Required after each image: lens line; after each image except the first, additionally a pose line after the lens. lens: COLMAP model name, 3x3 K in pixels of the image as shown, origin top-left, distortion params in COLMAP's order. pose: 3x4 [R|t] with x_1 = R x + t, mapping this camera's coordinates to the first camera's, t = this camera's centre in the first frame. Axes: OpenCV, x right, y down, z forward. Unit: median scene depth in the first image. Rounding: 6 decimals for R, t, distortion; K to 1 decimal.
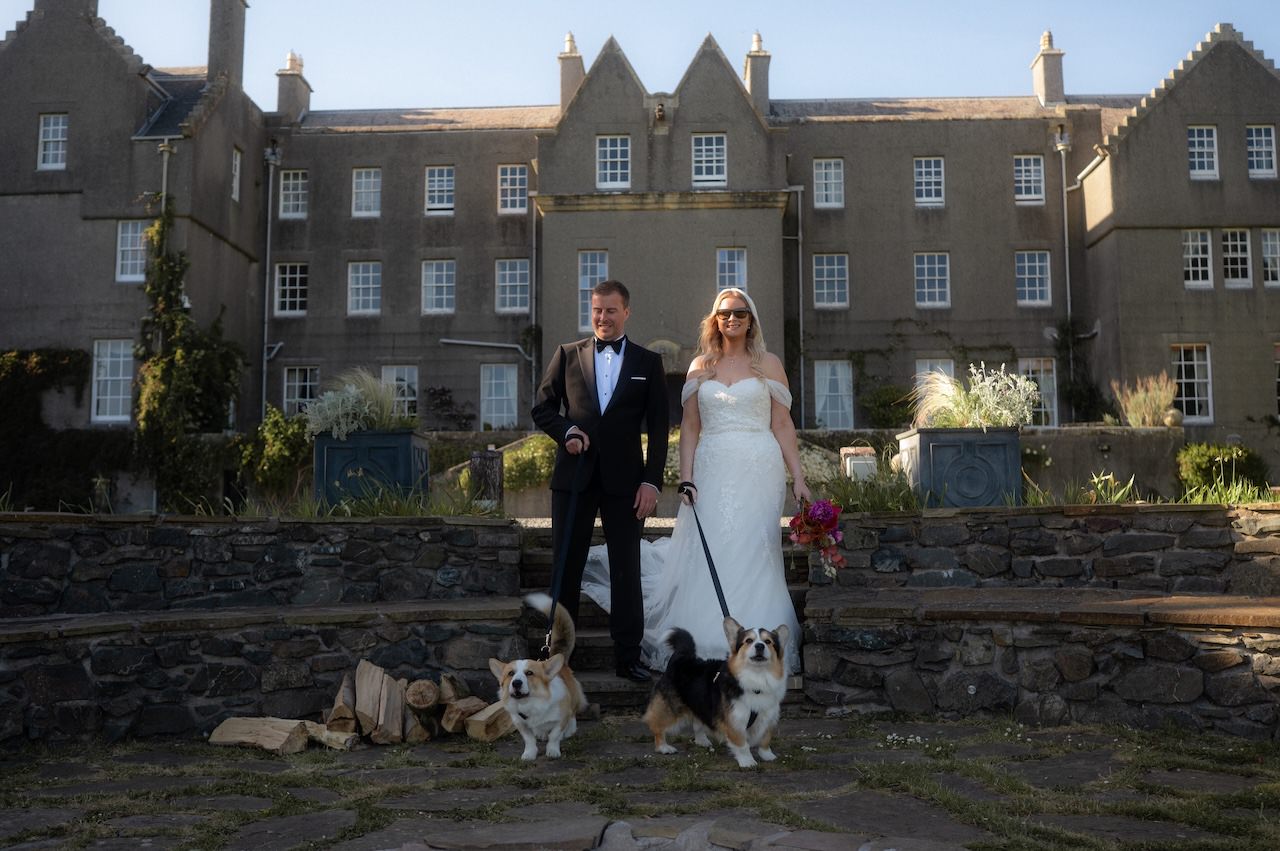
lens RADIAL K [[1189.7, 0, 626.6], [0, 1189.7, 447.3], [0, 0, 1]] dist [-0.035989, 0.000000]
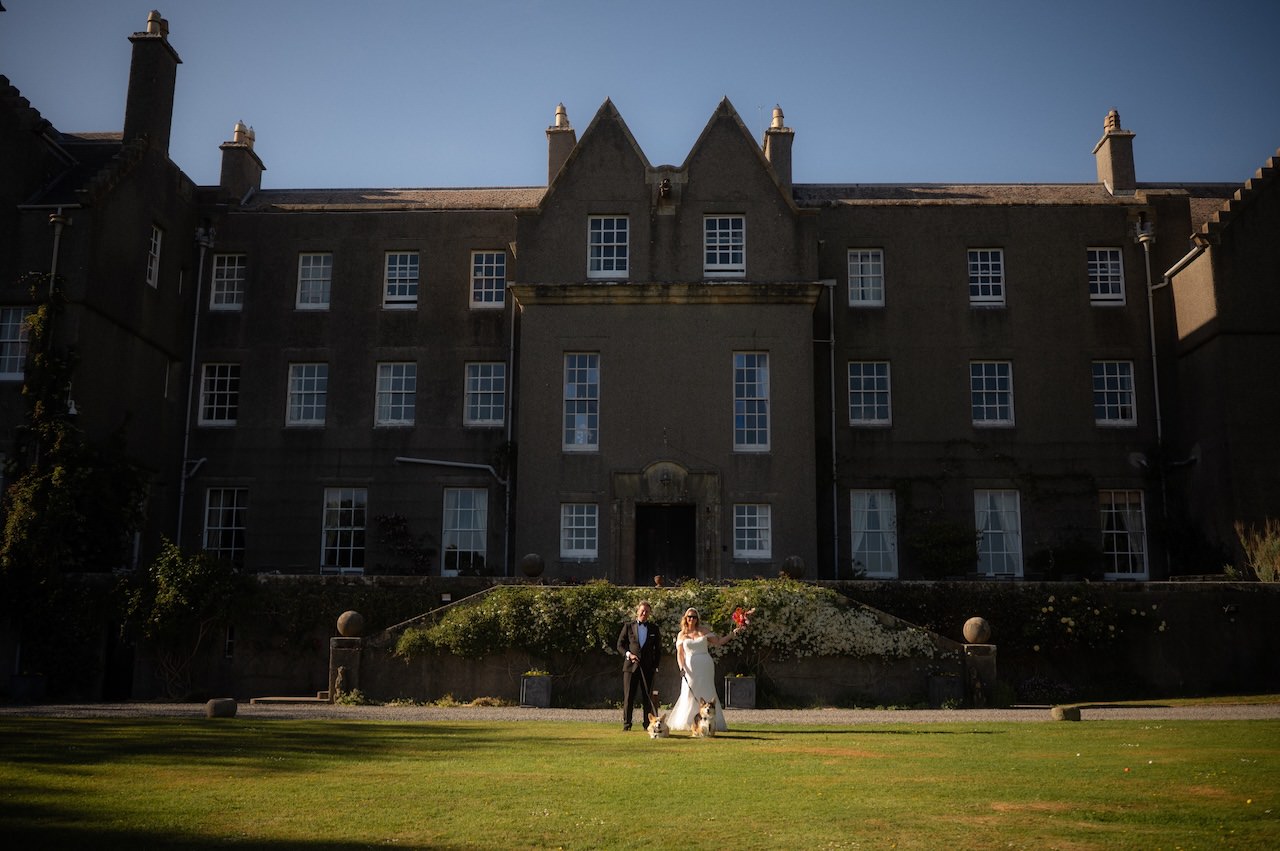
lens RADIAL K [[1189.7, 0, 643.5], [0, 1189.7, 433.3], [0, 0, 1]] dist [-0.035989, 0.000000]
pose [[0.999792, 0.013500, 0.015286, 0.002409], [-0.011803, 0.994283, -0.106123, -0.023212], [-0.016631, 0.105921, 0.994235, 0.186189]]
